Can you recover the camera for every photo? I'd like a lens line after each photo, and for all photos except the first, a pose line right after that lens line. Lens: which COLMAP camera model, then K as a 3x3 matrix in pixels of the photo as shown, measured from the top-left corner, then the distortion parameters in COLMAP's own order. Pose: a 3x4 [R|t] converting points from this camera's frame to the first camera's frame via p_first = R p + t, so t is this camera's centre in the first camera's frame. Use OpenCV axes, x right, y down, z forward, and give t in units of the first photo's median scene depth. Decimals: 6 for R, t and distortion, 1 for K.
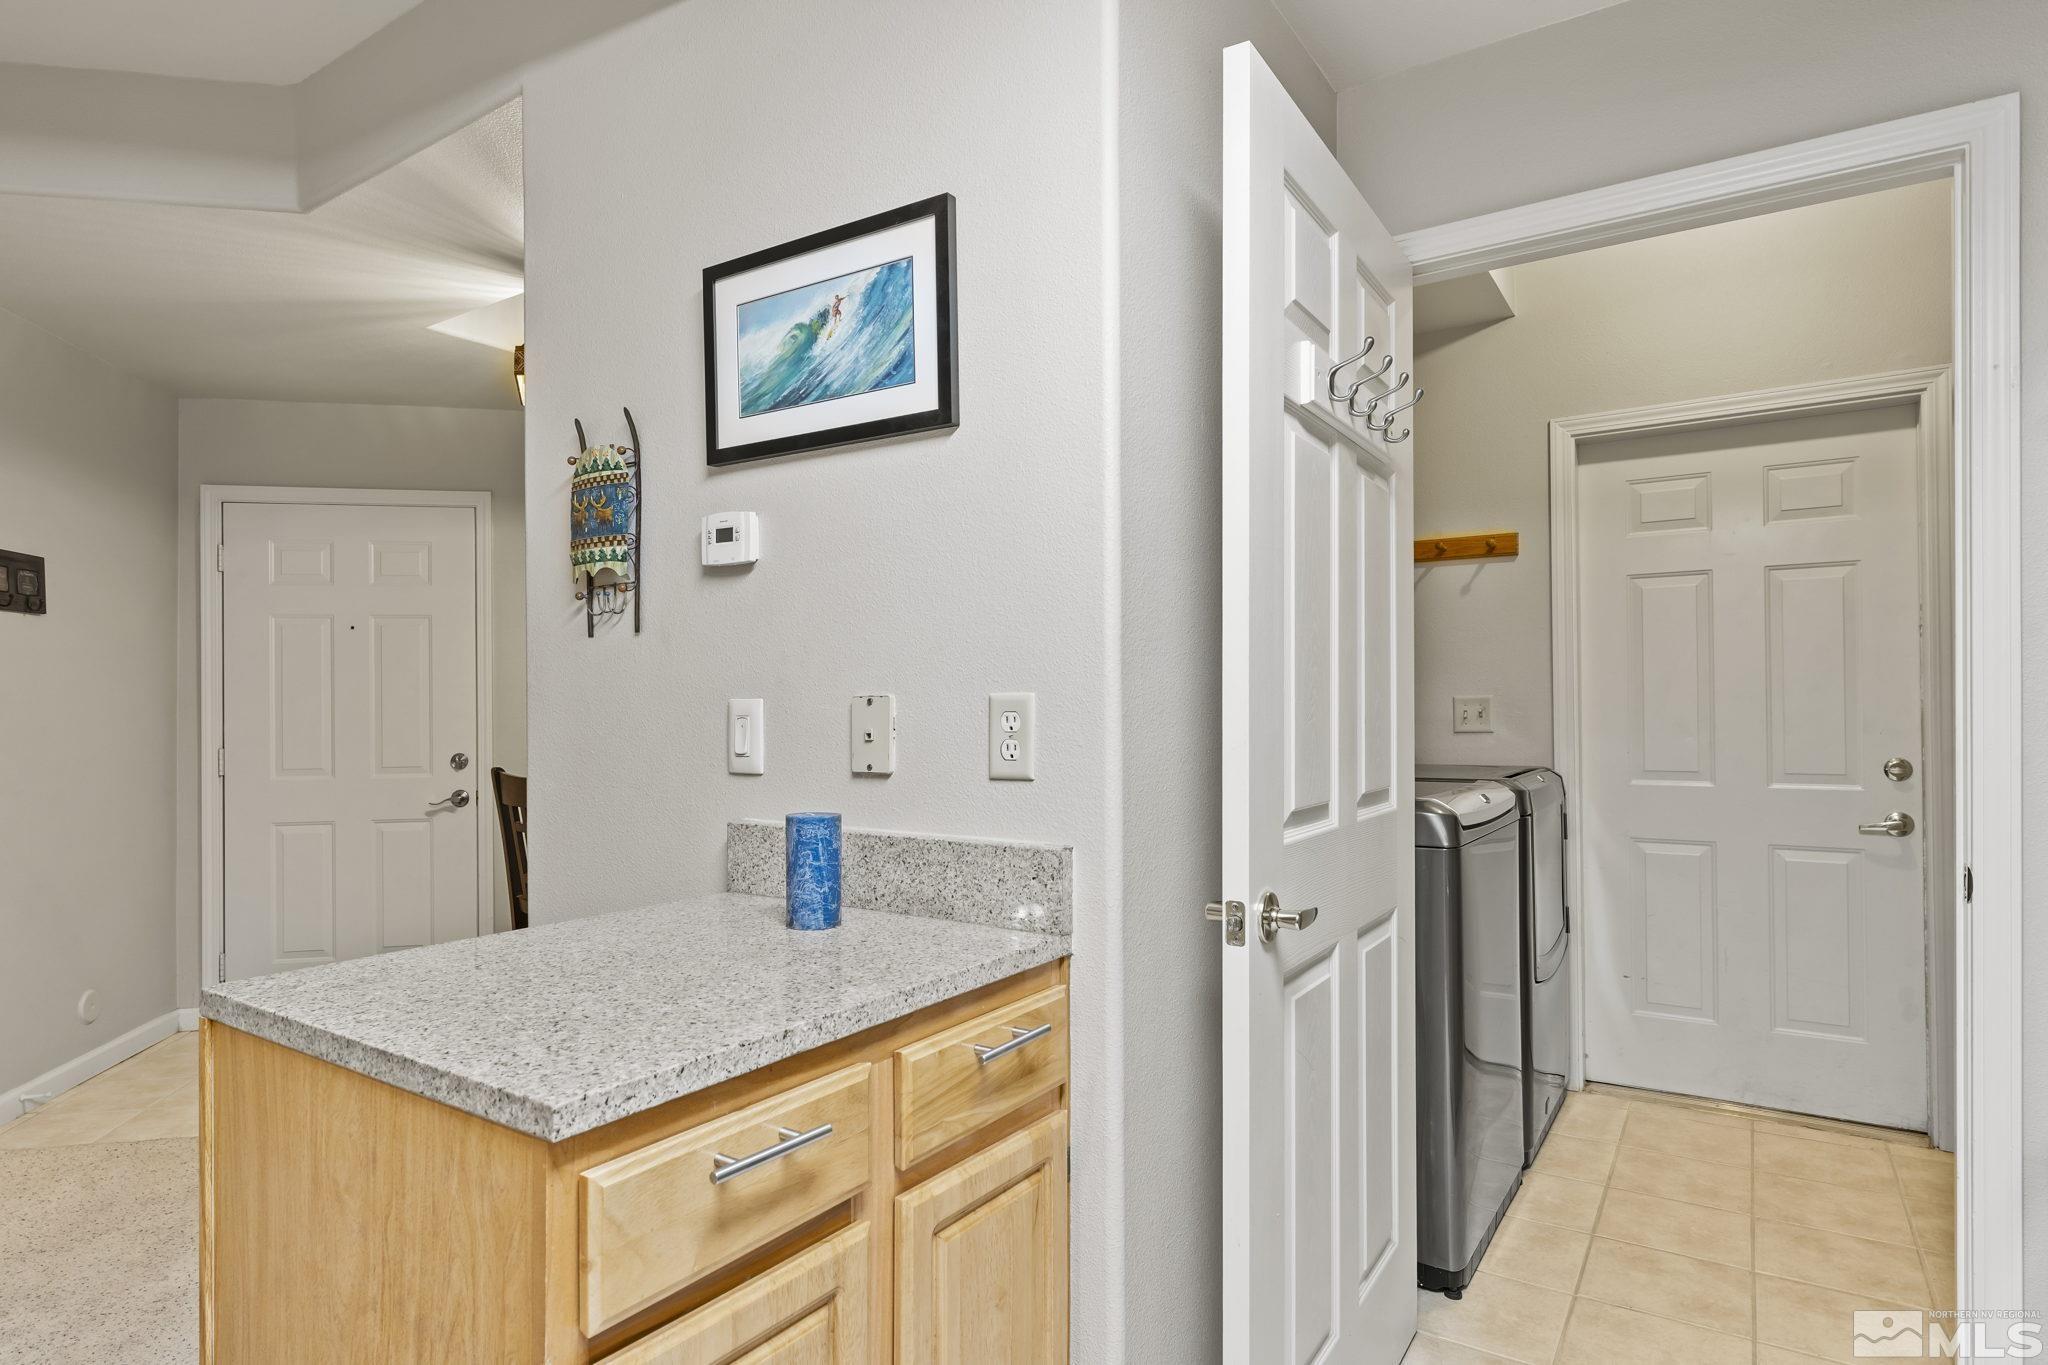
lens RADIAL K [[1110.4, 0, 1025.5], [0, 1110.4, 702.7], [0, 0, 1]] dist [0.001037, -0.000094]
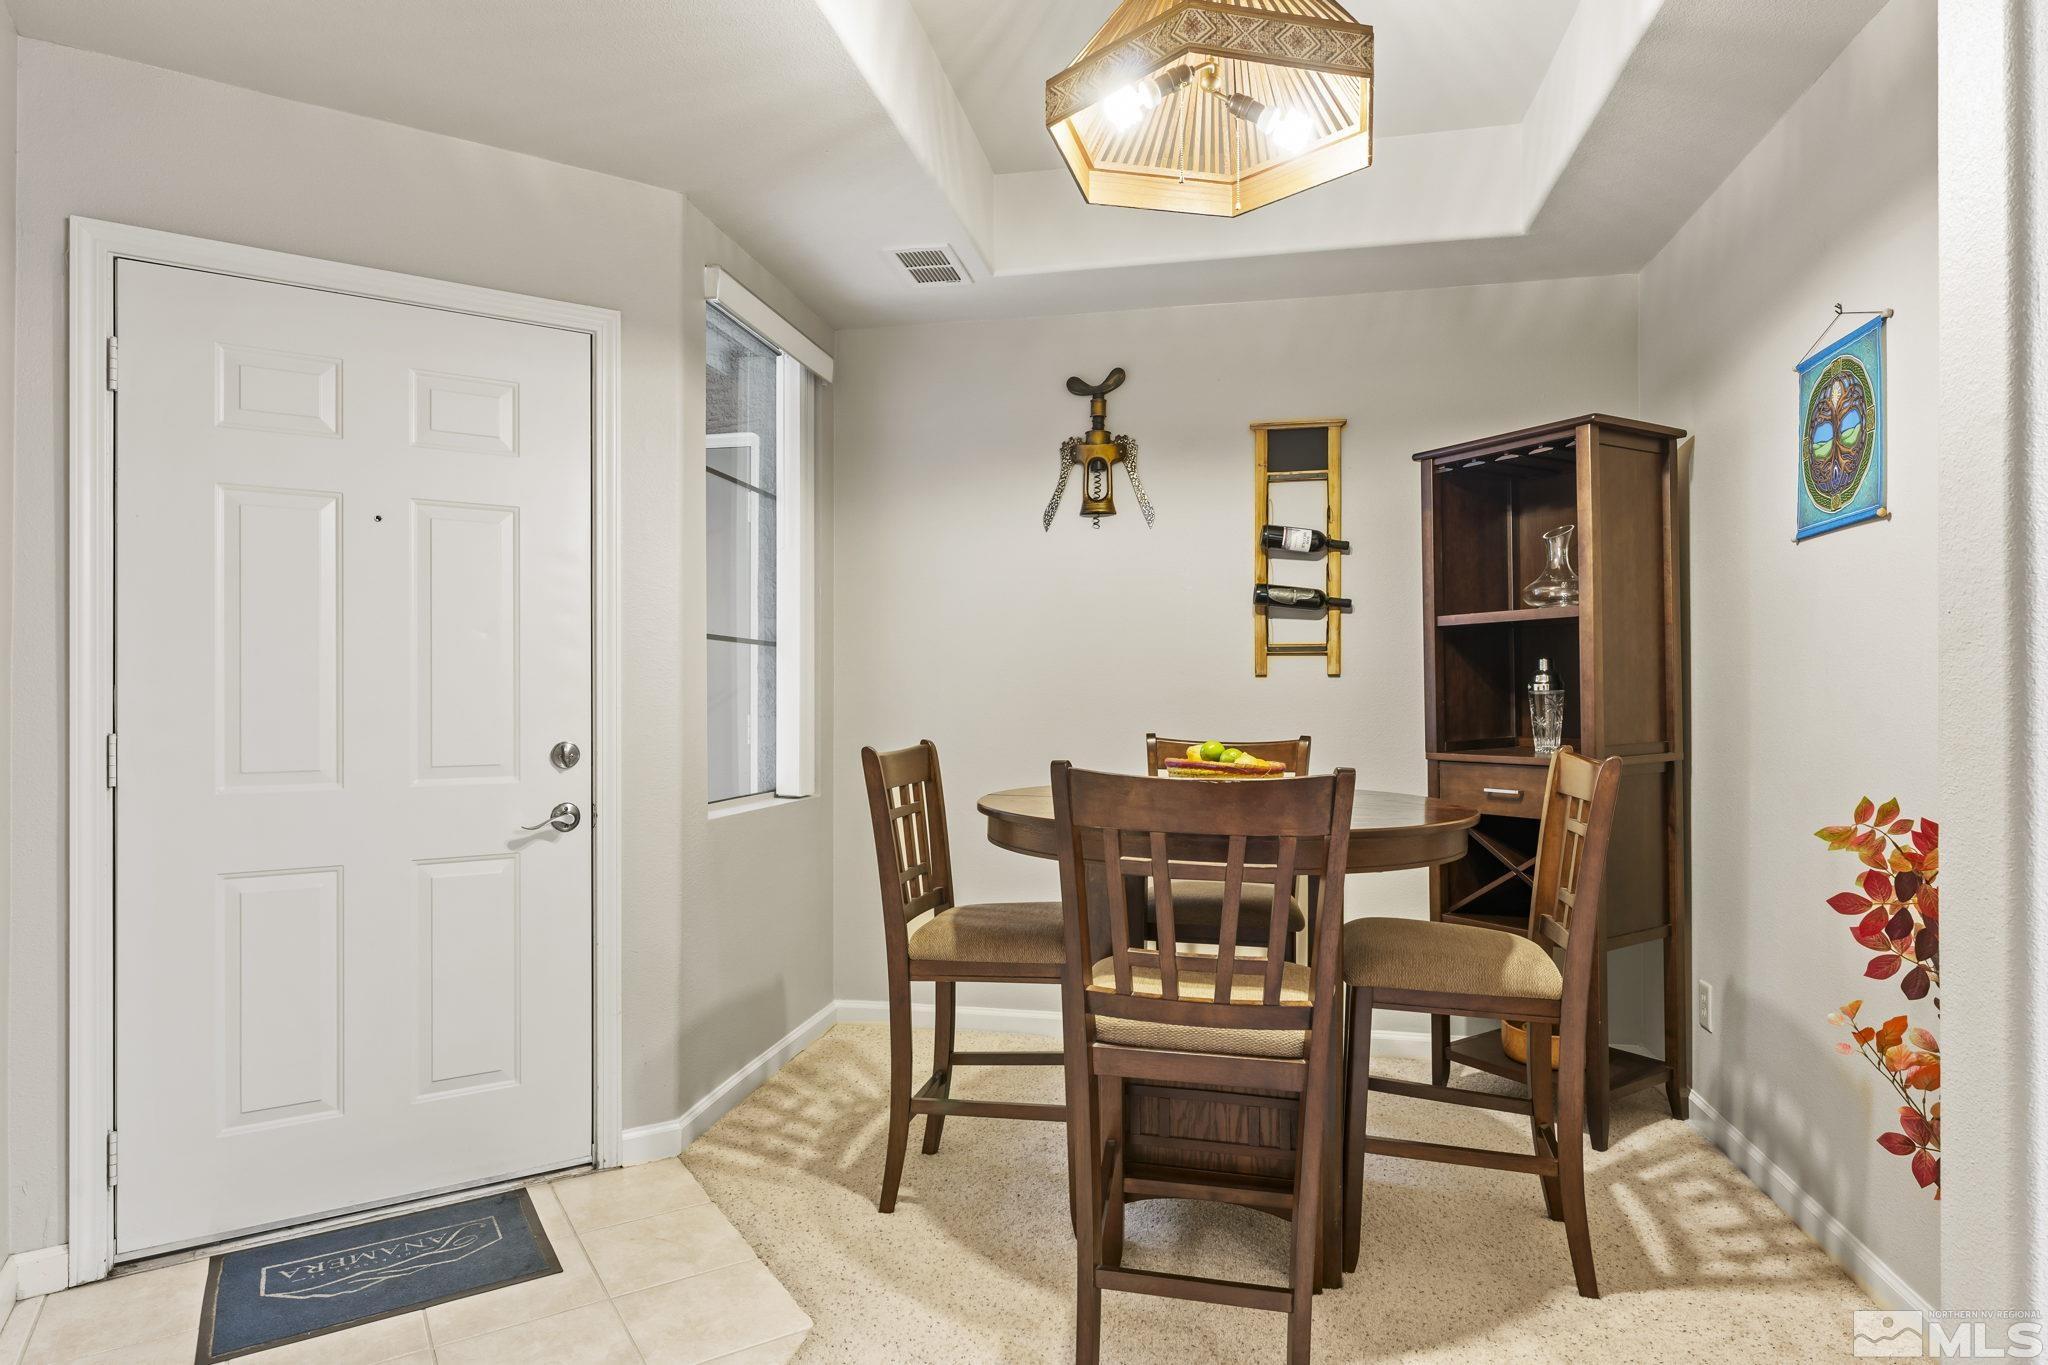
lens RADIAL K [[1134.6, 0, 1029.6], [0, 1134.6, 694.3], [0, 0, 1]] dist [-0.002270, -0.000028]
pose [[0.927020, 0.009367, 0.374895, -1.306640], [-0.009235, 0.999955, -0.002149, 0.049241], [-0.374898, -0.001470, 0.927065, 0.877775]]
